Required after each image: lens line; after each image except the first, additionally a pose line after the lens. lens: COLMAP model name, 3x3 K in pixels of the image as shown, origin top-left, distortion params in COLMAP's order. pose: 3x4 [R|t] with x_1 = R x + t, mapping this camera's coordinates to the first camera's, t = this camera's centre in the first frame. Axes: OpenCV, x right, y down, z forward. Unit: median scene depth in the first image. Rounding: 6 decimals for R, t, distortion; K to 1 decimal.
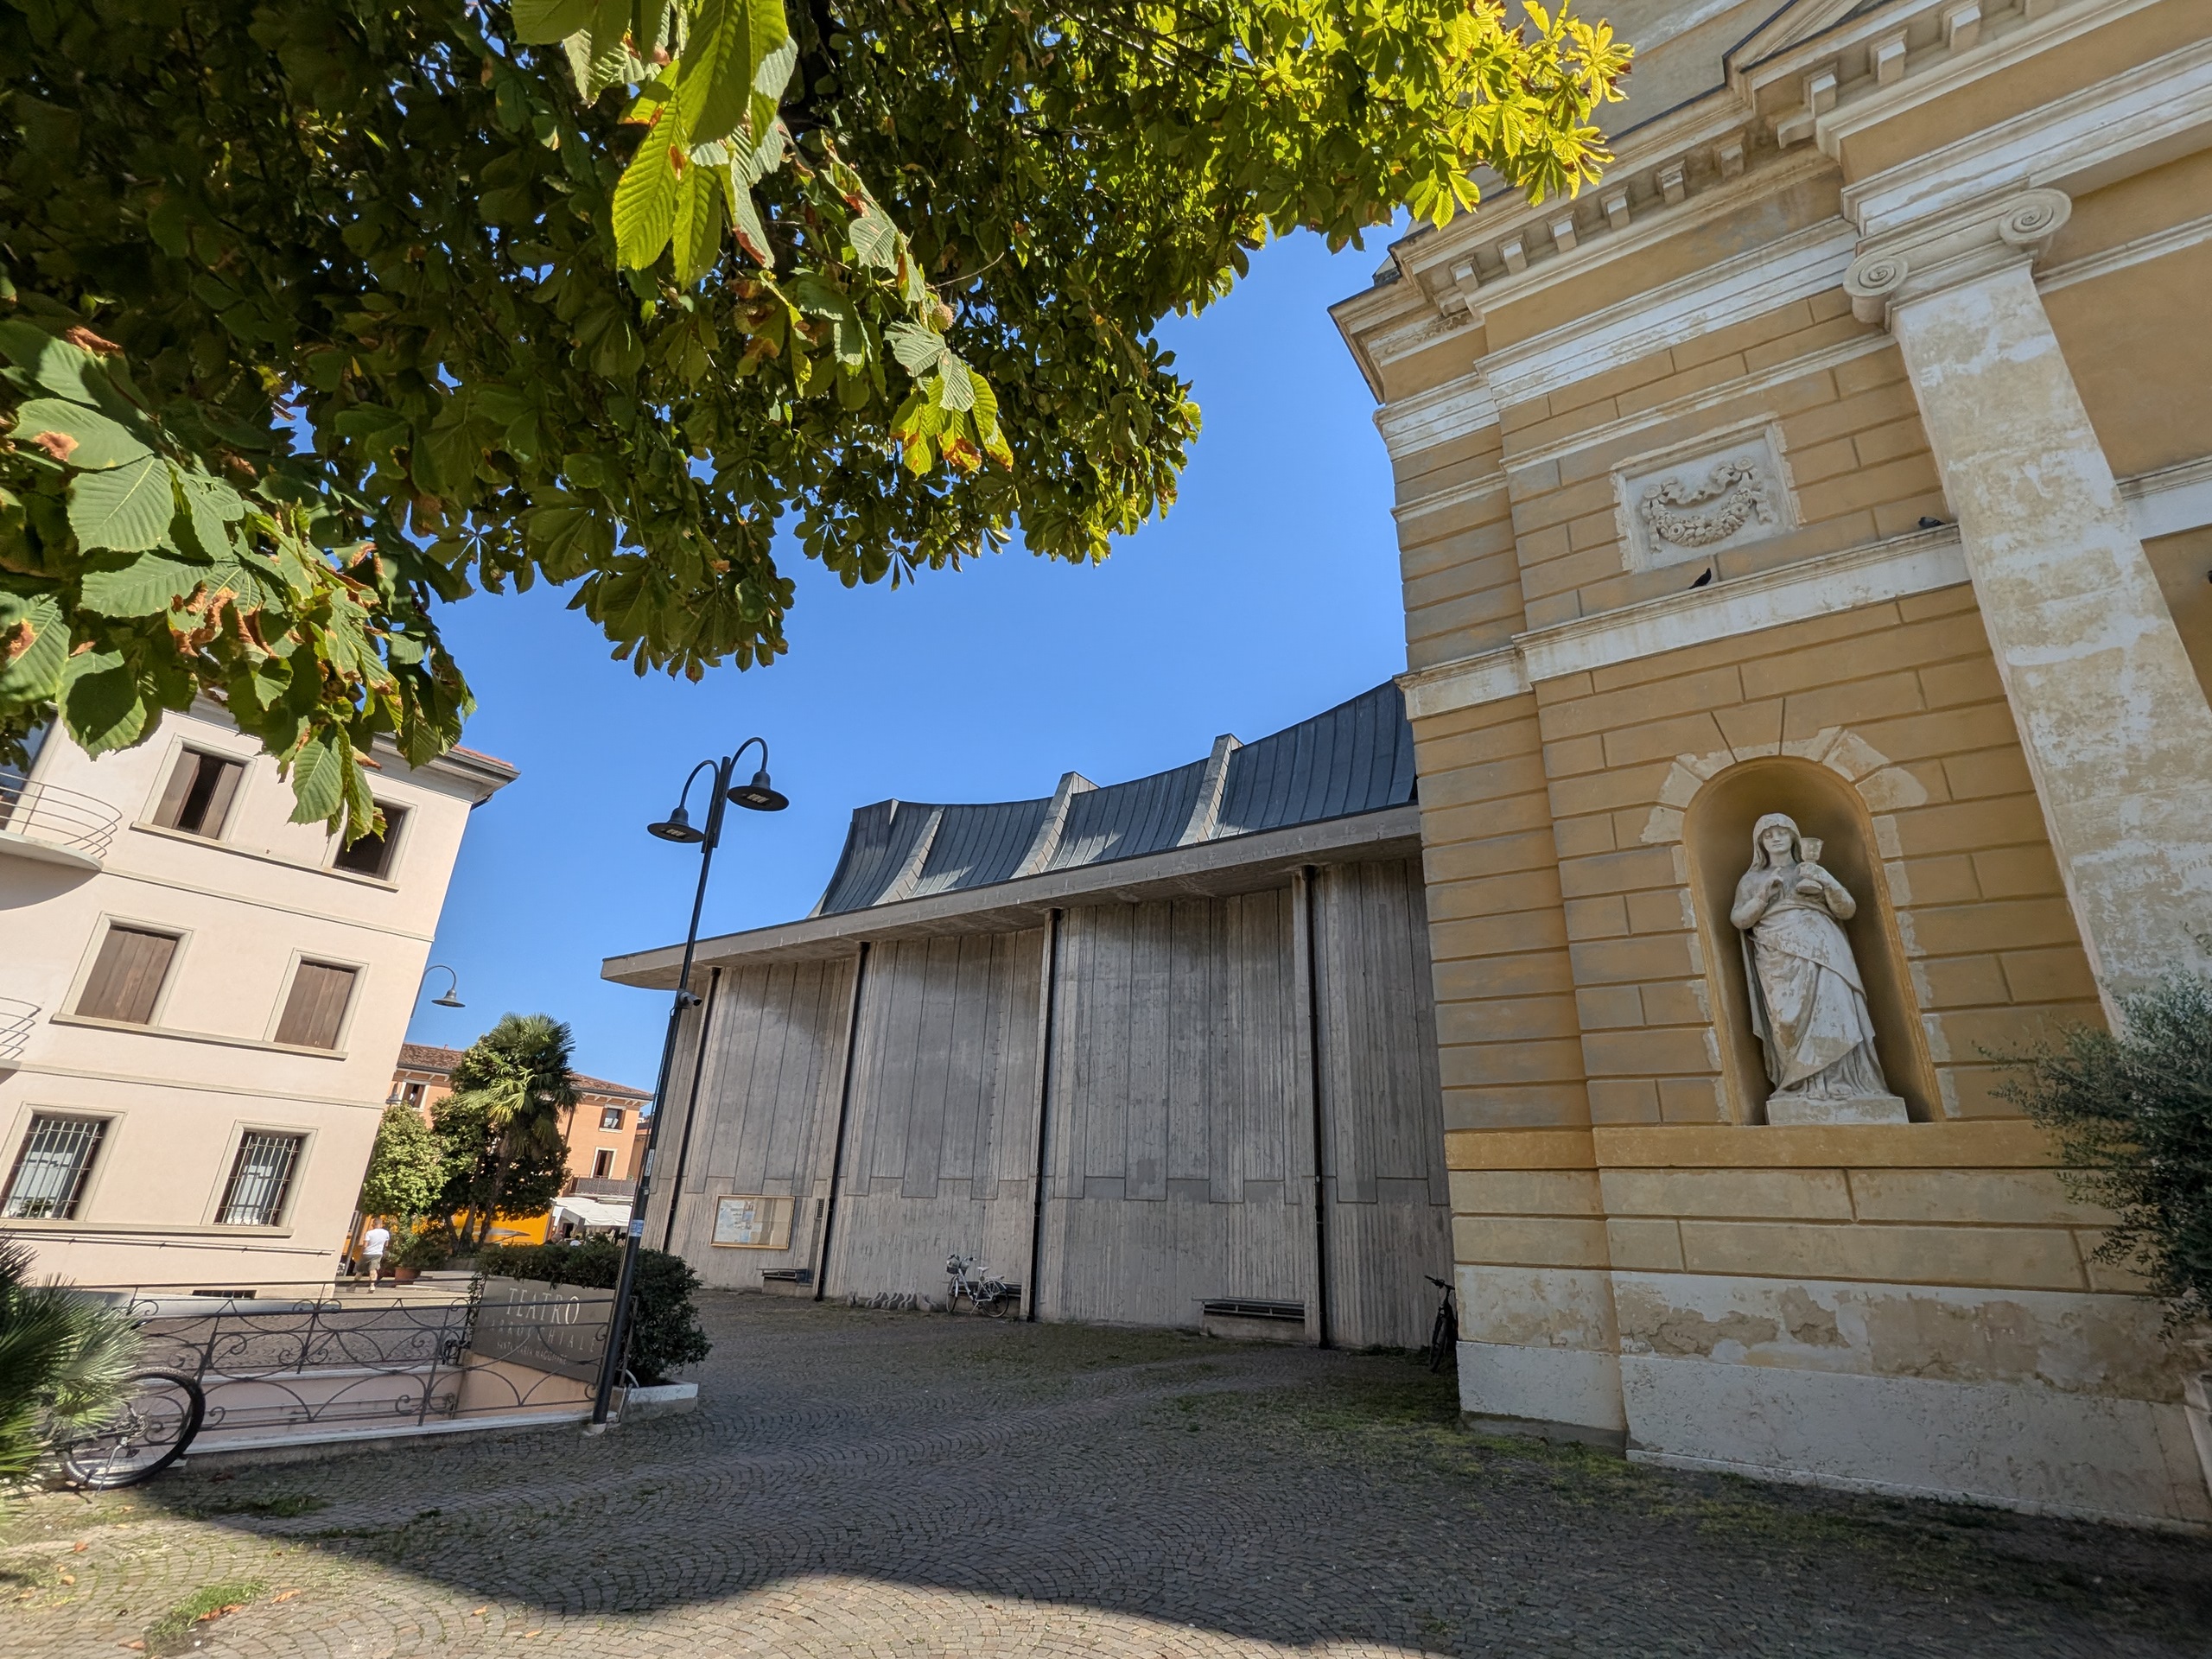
lens RADIAL K [[1033.3, 0, 1108.2], [0, 1033.3, 826.8], [0, 0, 1]] dist [0.001964, 0.000432]
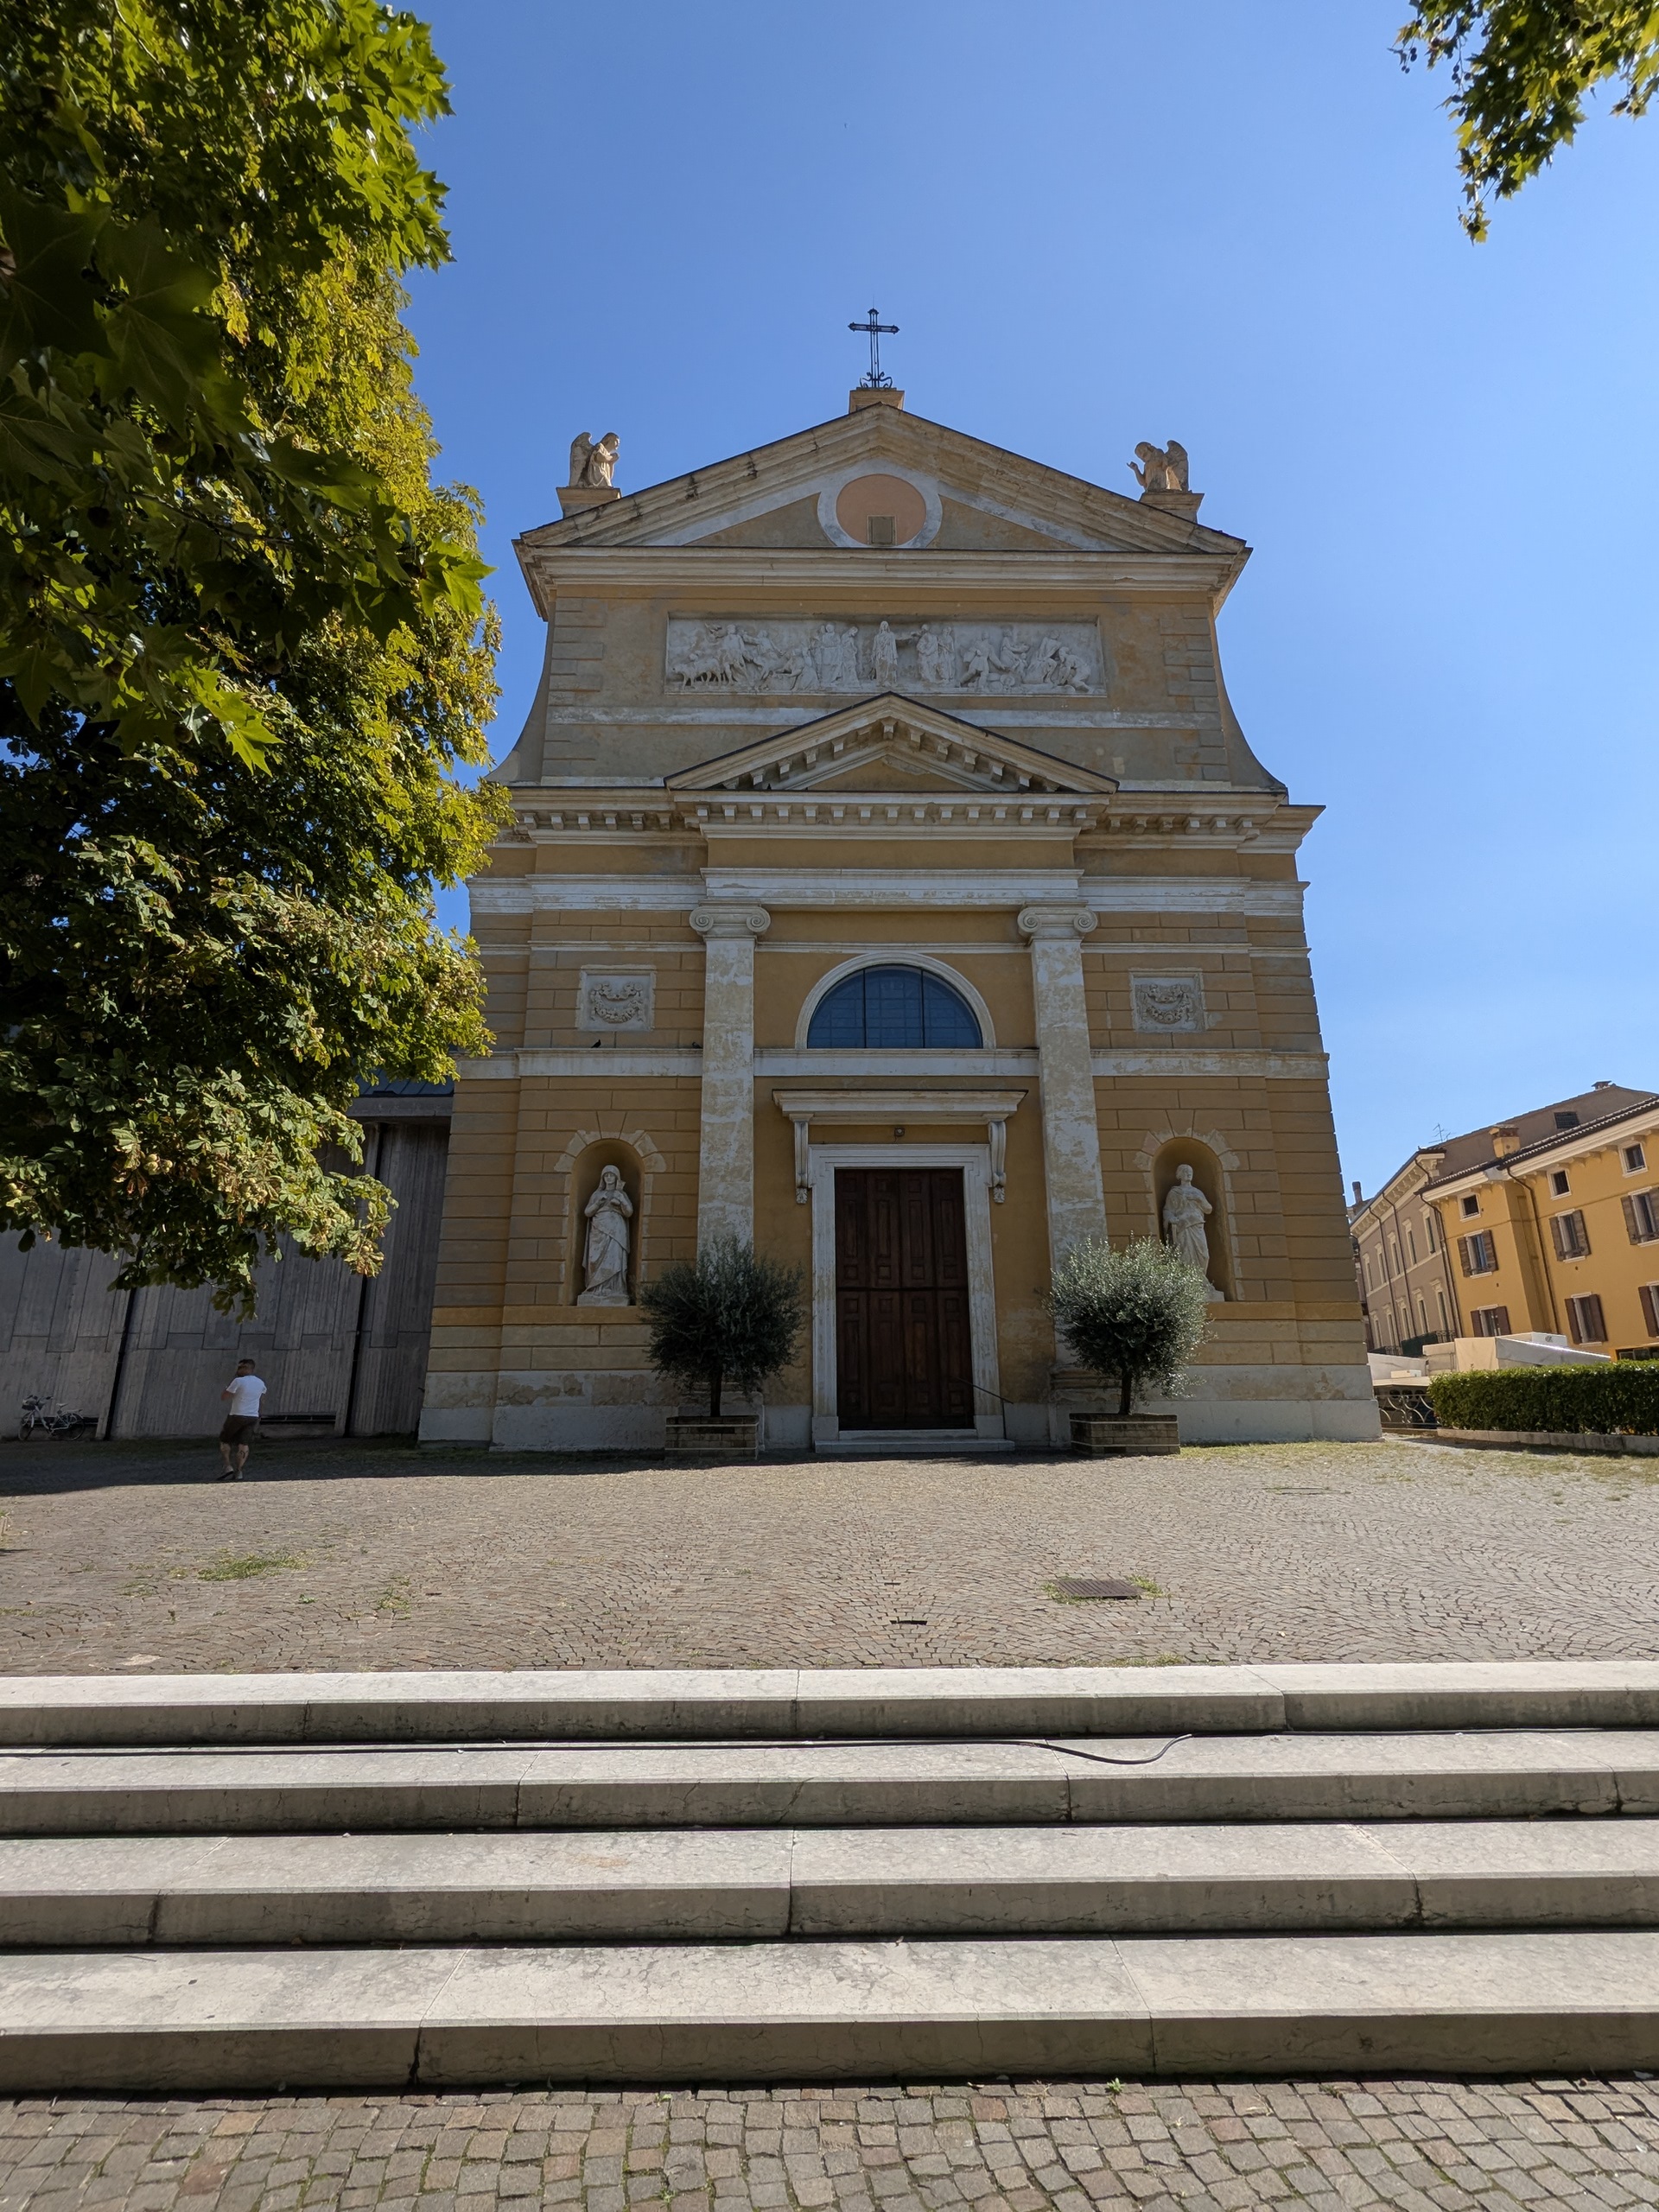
lens RADIAL K [[1033.3, 0, 827.7], [0, 1033.3, 1104.1], [0, 0, 1]] dist [0.001964, 0.000432]
pose [[0.819962, 0.115237, 0.560699, -0.211030], [-0.174994, 0.983095, 0.053860, -0.333354], [-0.545014, -0.142283, 0.826266, -1.012277]]
